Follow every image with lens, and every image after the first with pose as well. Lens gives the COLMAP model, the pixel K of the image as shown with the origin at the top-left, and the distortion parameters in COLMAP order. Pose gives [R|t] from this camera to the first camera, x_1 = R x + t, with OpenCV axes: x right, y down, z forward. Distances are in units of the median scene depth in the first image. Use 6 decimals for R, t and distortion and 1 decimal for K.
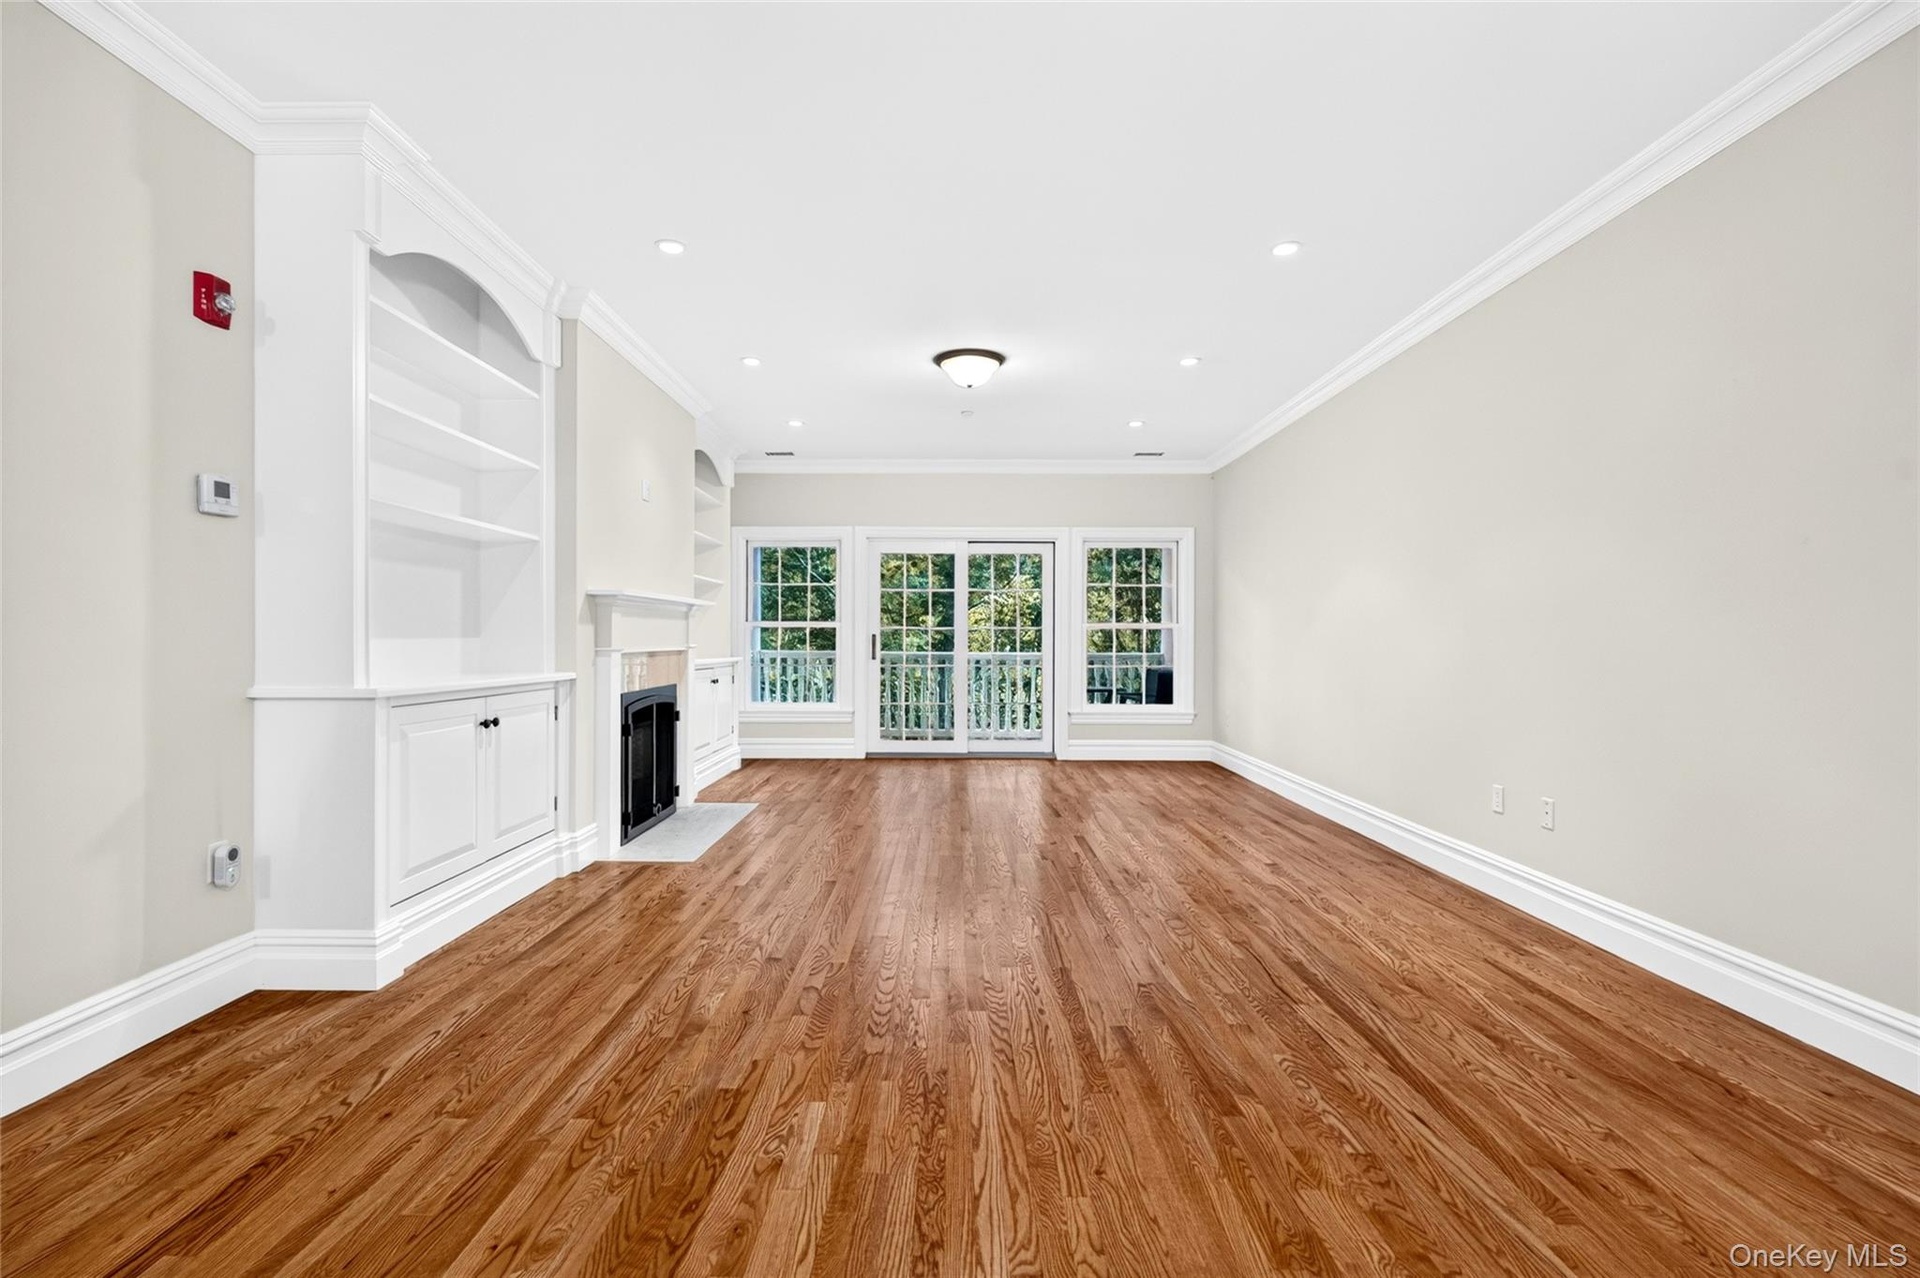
lens RADIAL K [[869.5, 0, 953.5], [0, 869.5, 646.0], [0, 0, 1]] dist [-0.000884, 0.000172]
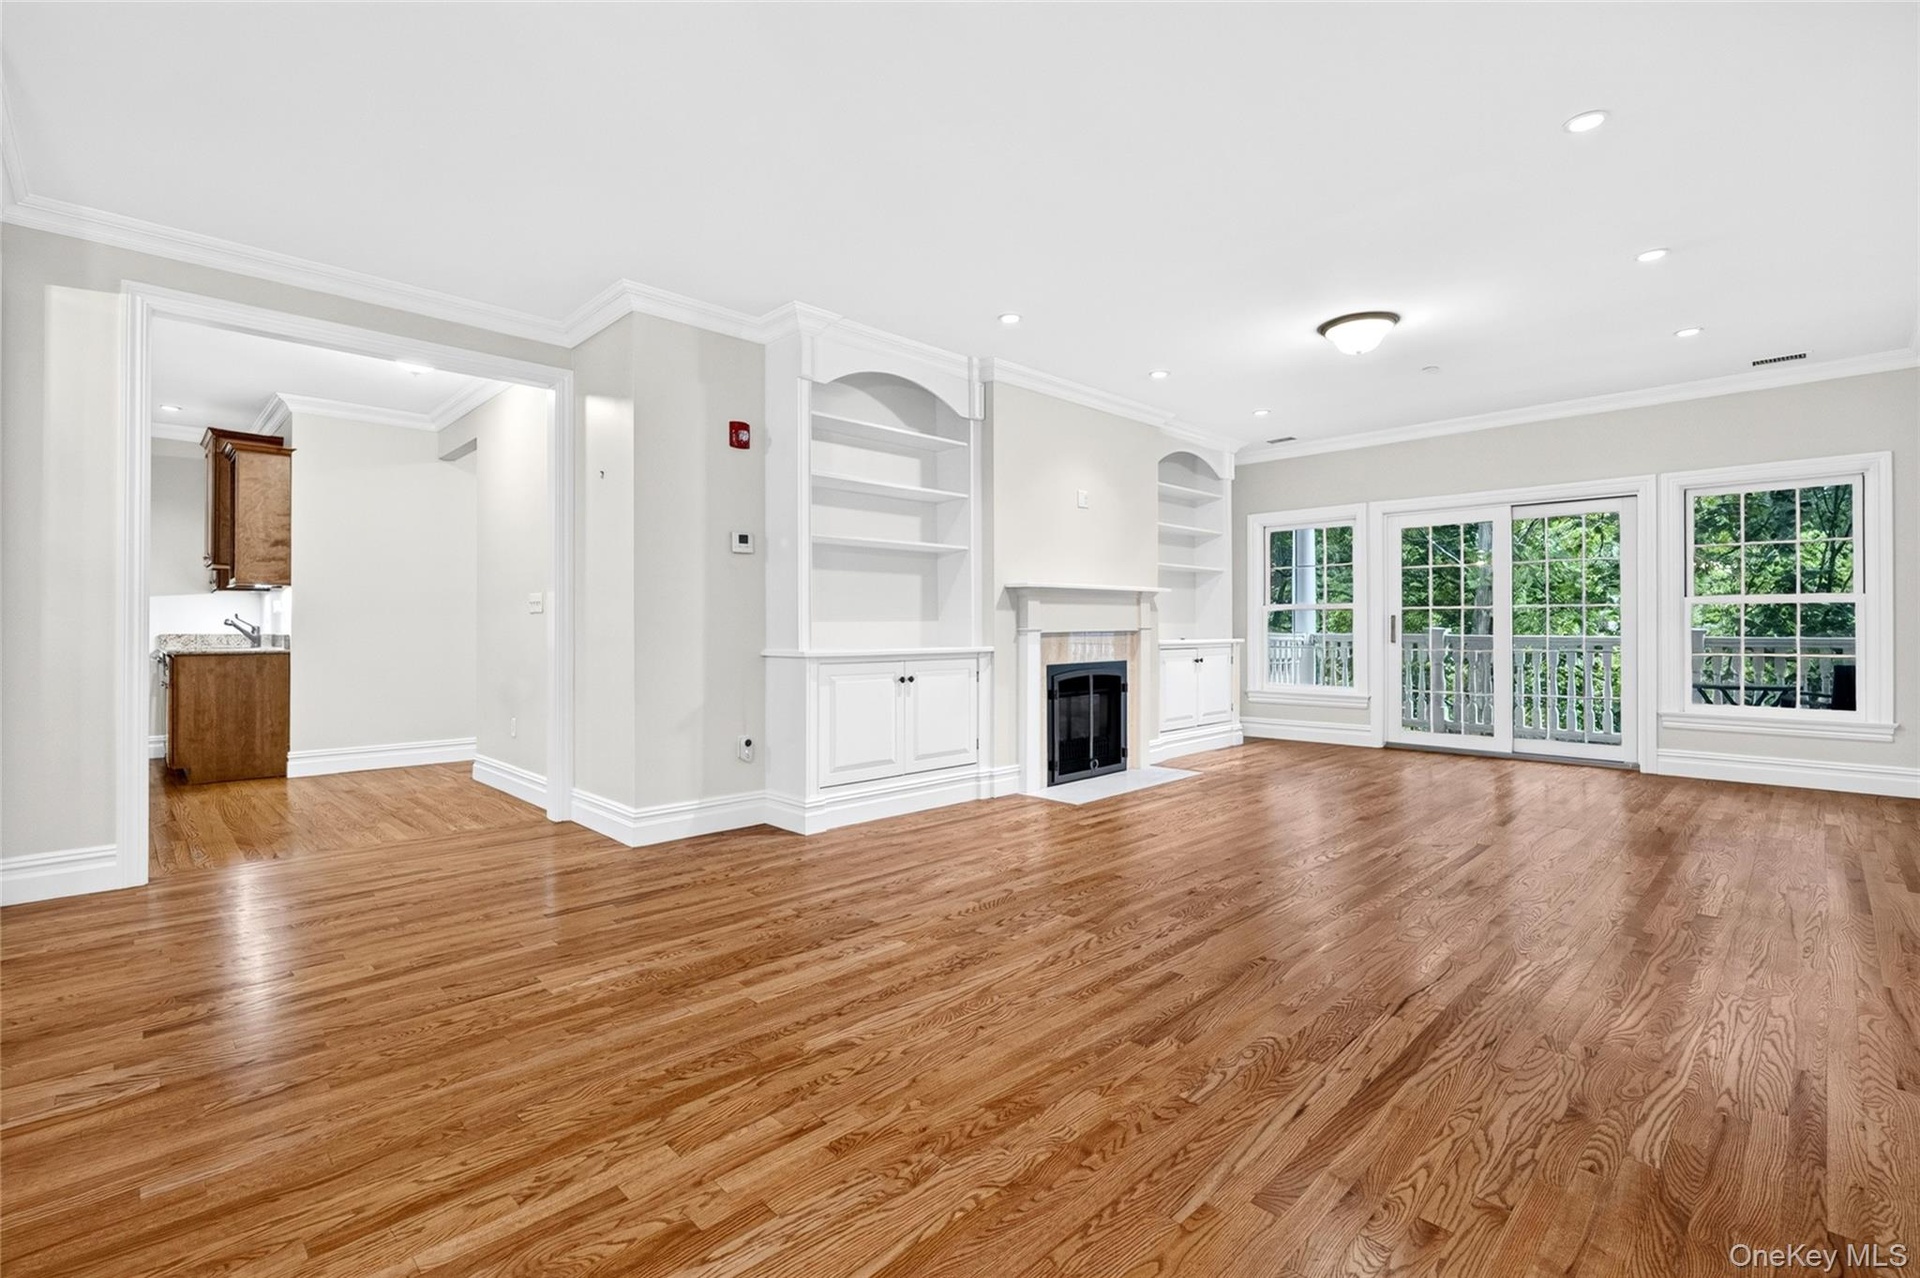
lens RADIAL K [[853.5, 0, 948.2], [0, 853.5, 630.4], [0, 0, 1]] dist [-0.002580, 0.000234]
pose [[0.709674, -0.001739, -0.704528, 0.654471], [0.000755, 0.999998, -0.001708, 0.011494], [0.704530, 0.000680, 0.709674, 0.042077]]
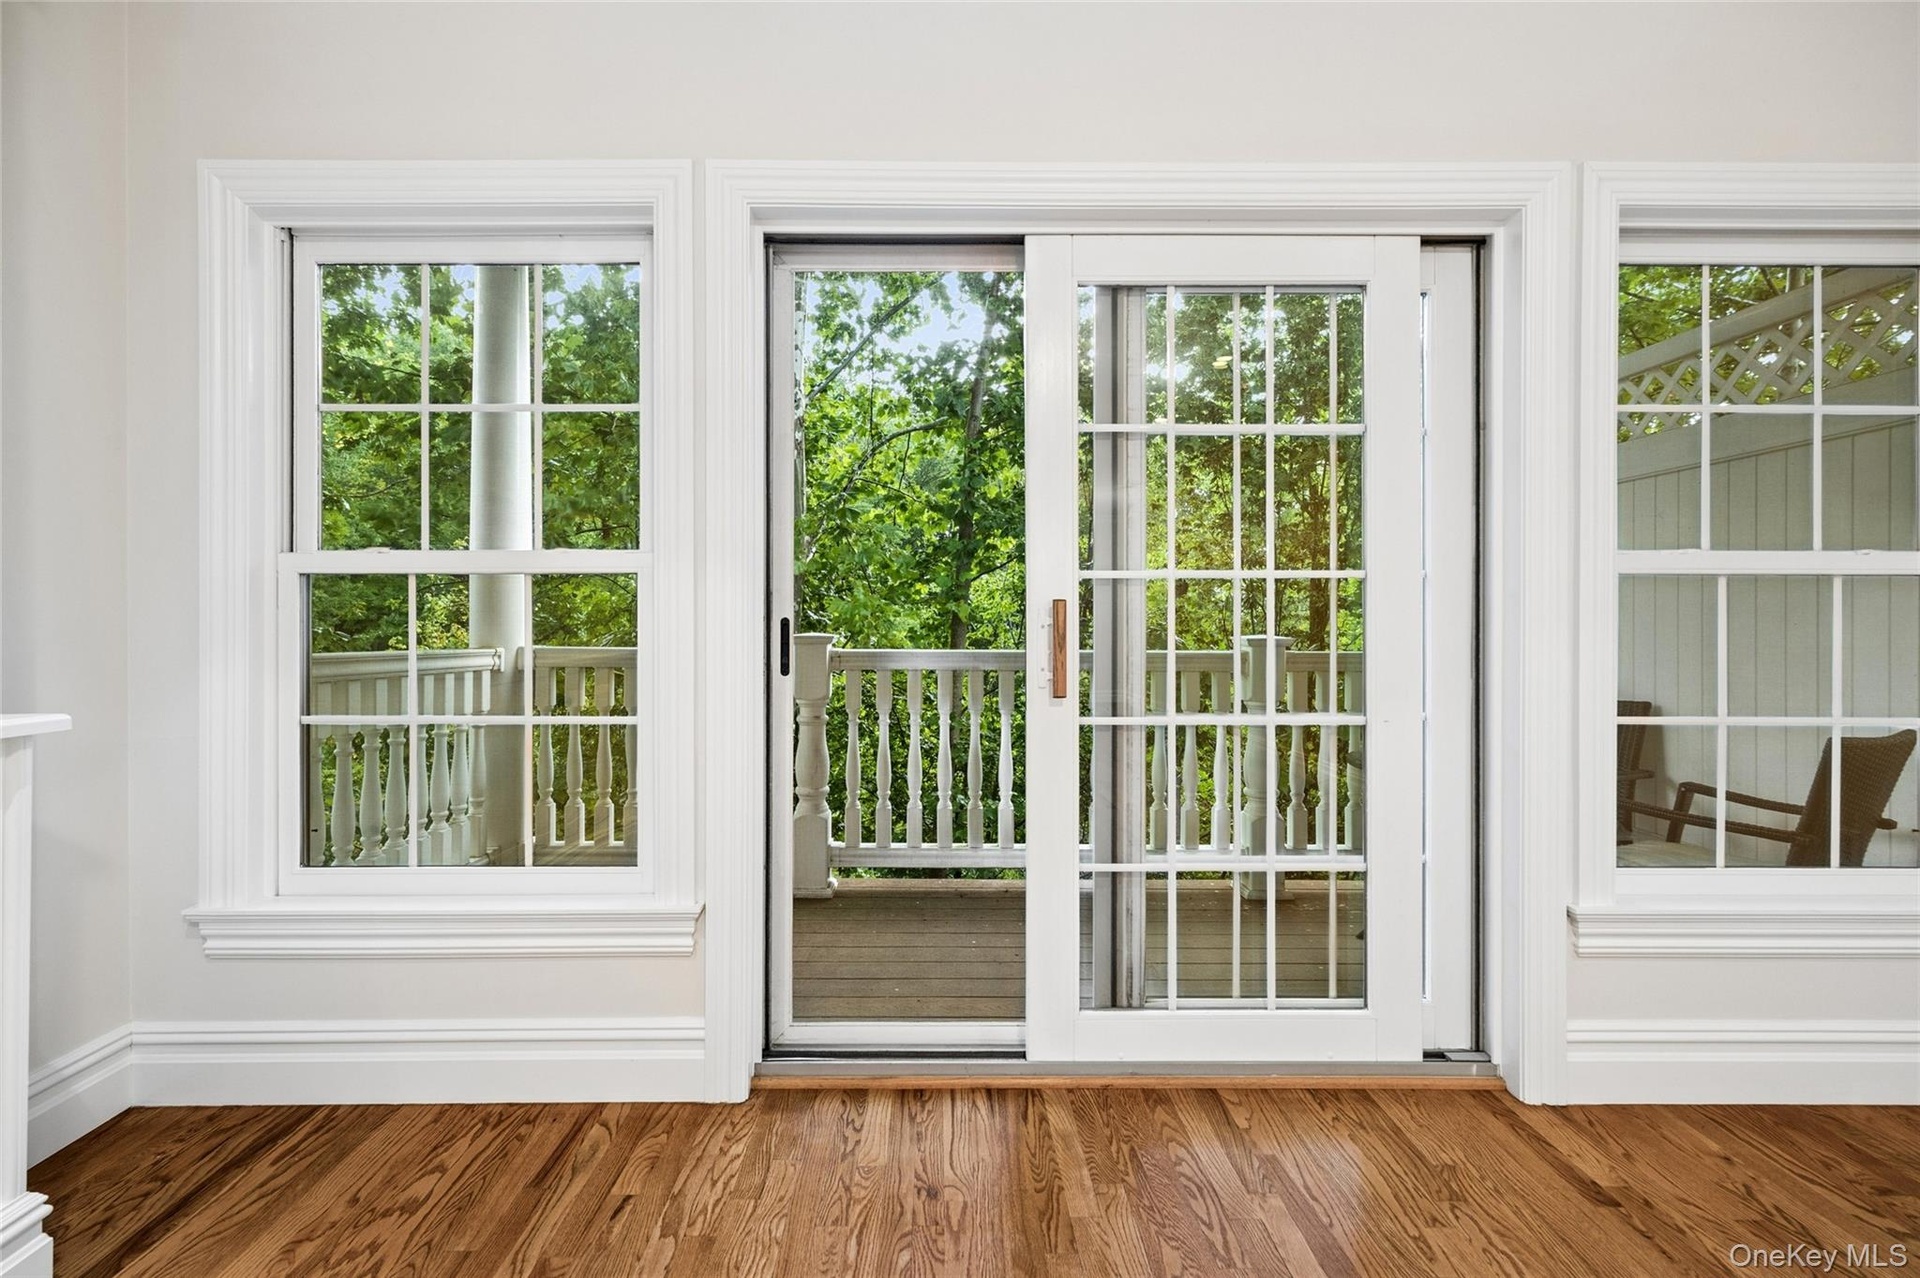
lens RADIAL K [[853.5, 0, 948.2], [0, 853.5, 630.4], [0, 0, 1]] dist [-0.002580, 0.000234]
pose [[0.999658, 0.000676, 0.026126, -0.150129], [-0.000717, 0.999999, 0.001576, -0.010036], [-0.026124, -0.001594, 0.999657, 2.289453]]
